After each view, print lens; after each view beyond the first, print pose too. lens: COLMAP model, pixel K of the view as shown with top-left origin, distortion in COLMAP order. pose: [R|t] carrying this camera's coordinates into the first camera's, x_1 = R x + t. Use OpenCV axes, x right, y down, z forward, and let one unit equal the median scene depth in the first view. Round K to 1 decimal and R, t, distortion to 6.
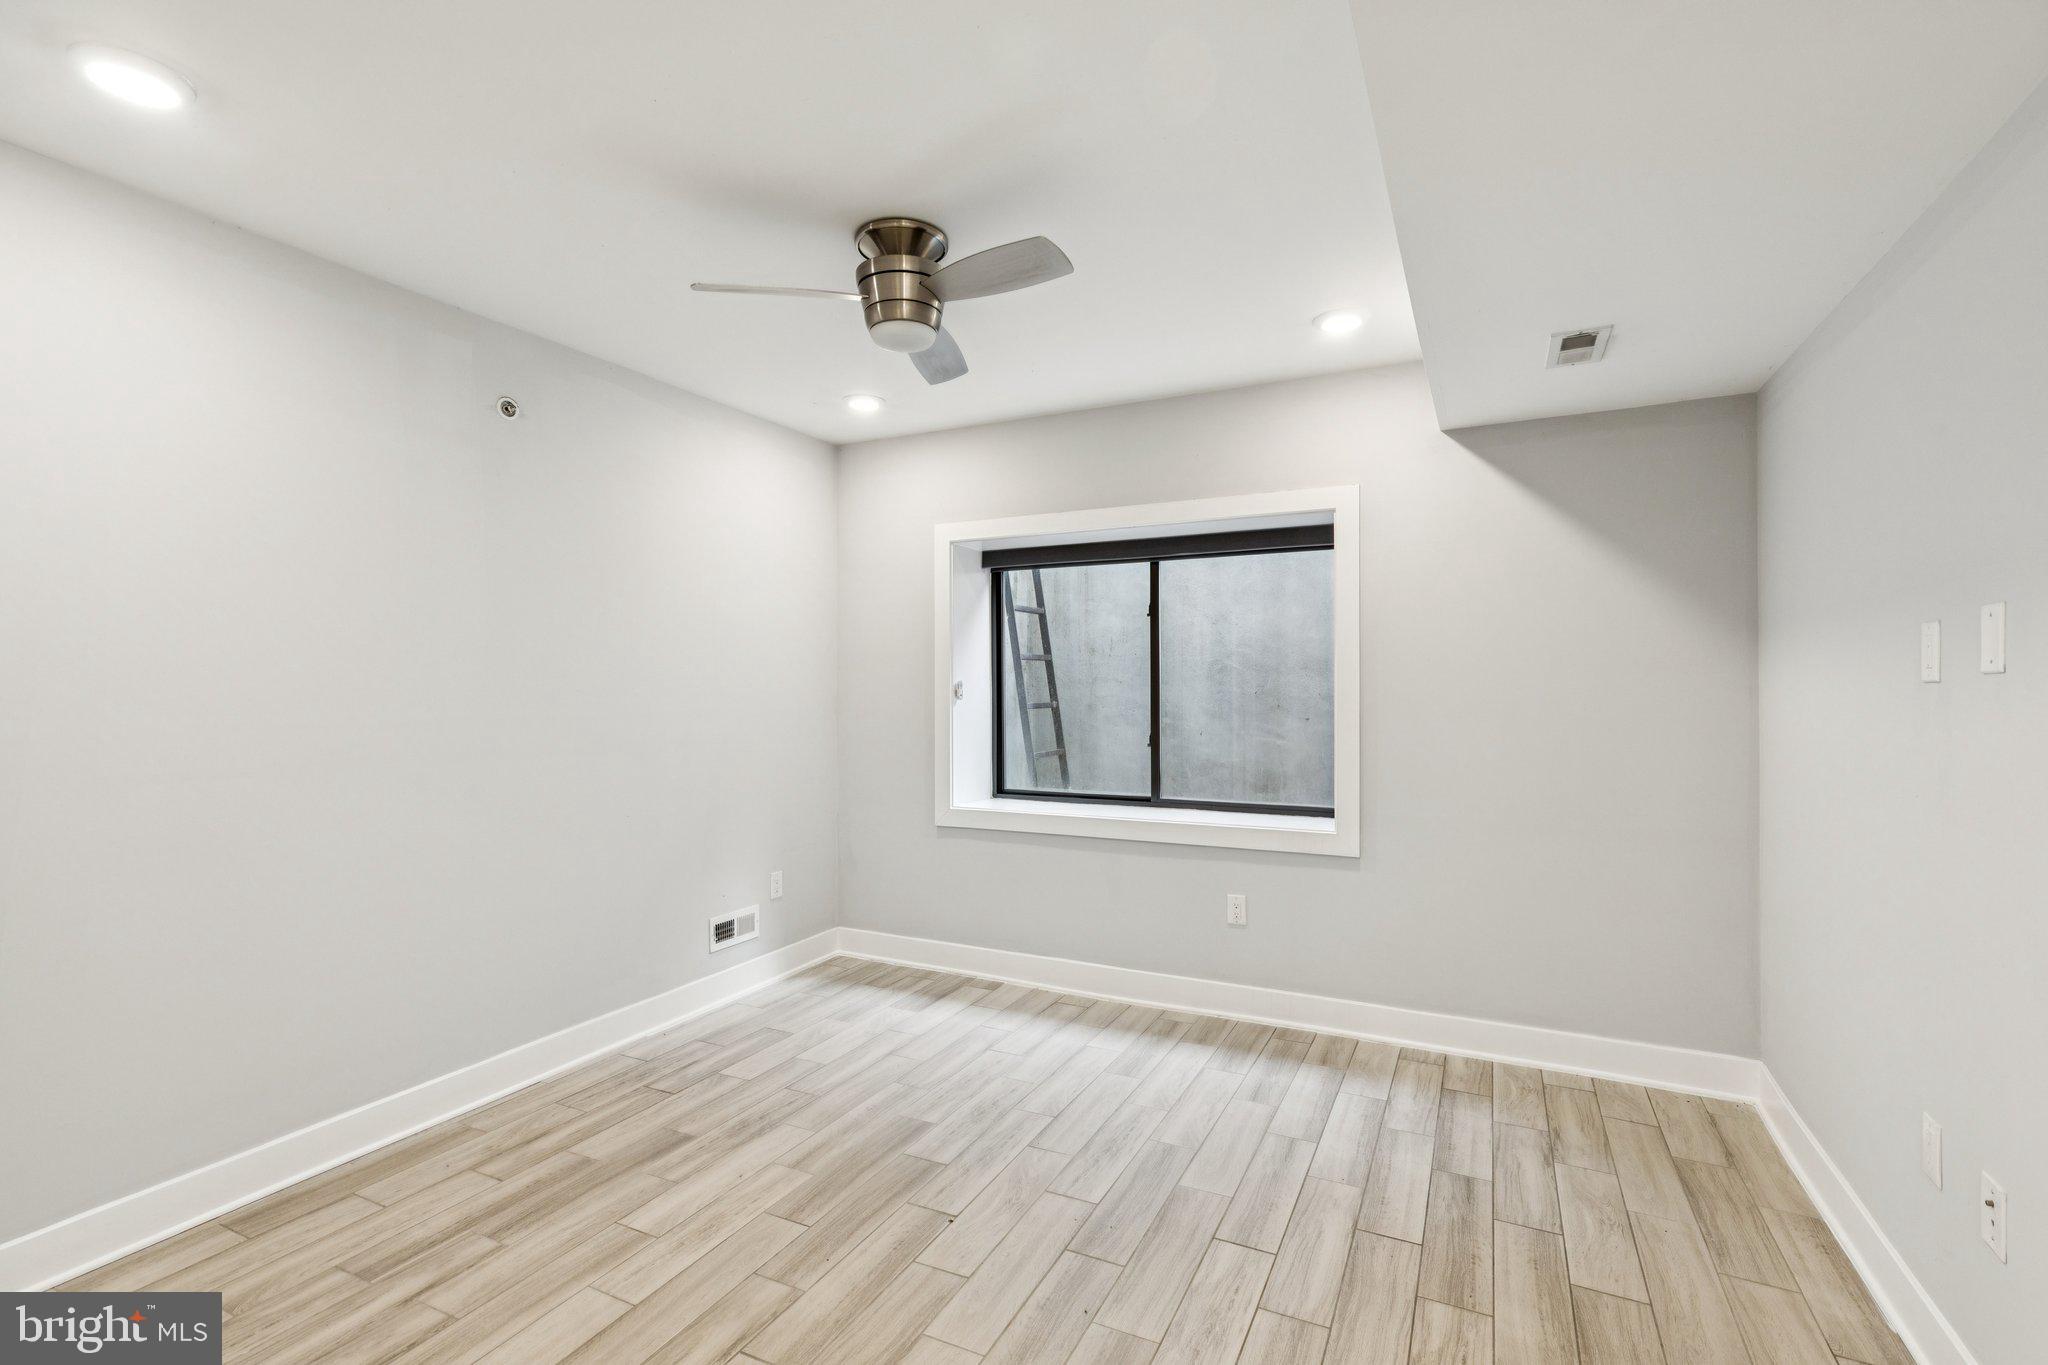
lens RADIAL K [[928.8, 0, 1067.2], [0, 928.8, 689.3], [0, 0, 1]] dist [0.009840, -0.000919]
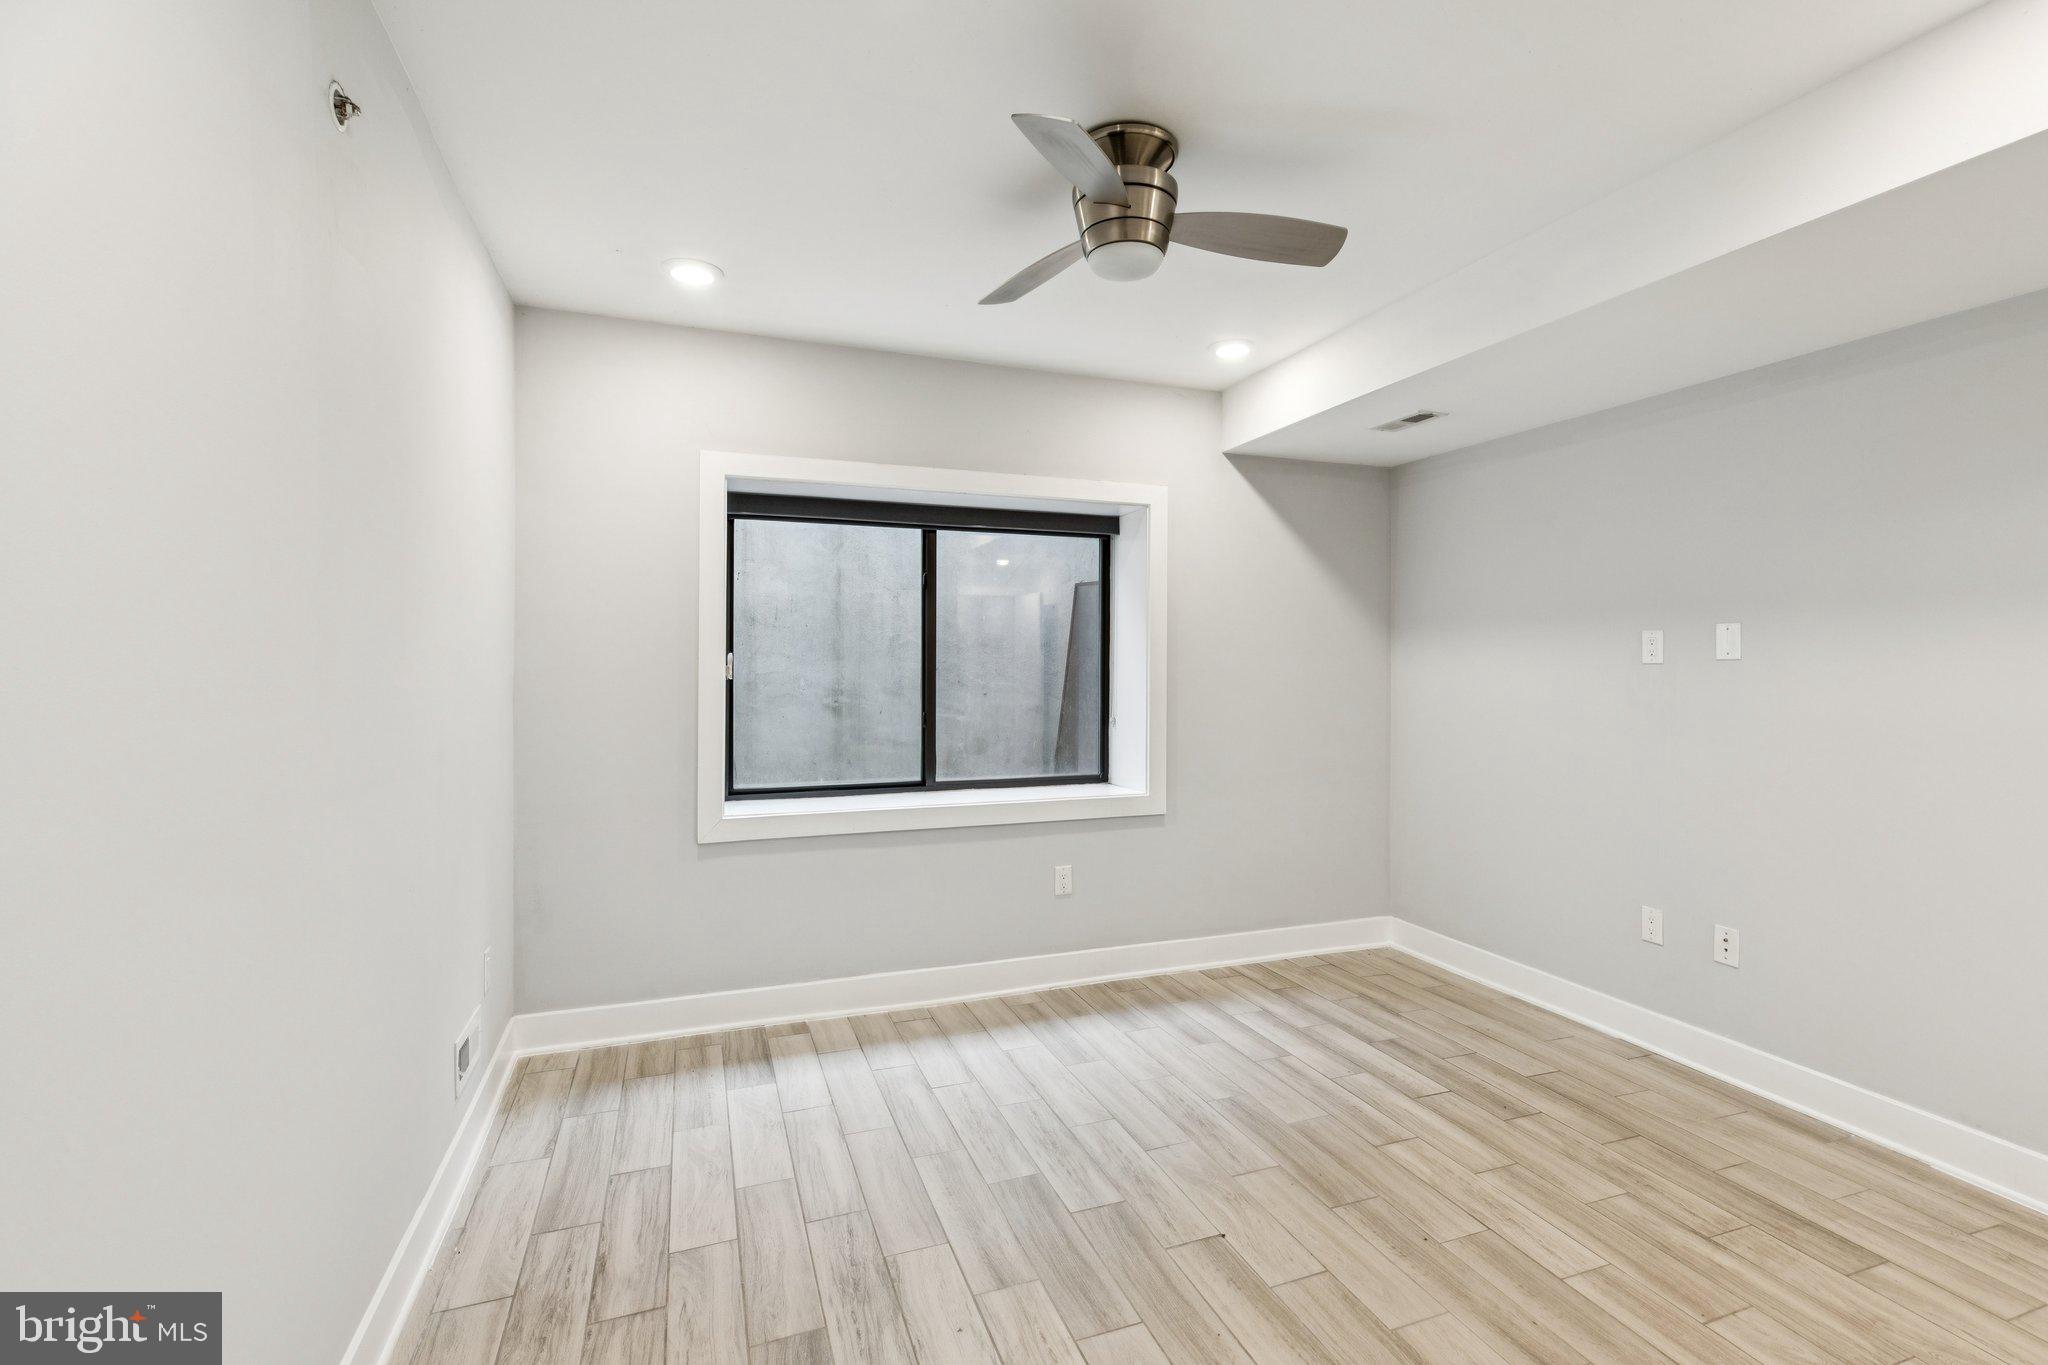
lens RADIAL K [[928.8, 0, 1040.7], [0, 928.8, 664.8], [0, 0, 1]] dist [0.009840, -0.000919]
pose [[0.685963, 0.001663, 0.727634, -0.652619], [-0.002050, 0.999998, -0.000353, -0.001463], [-0.727633, -0.001250, 0.685965, 0.350017]]
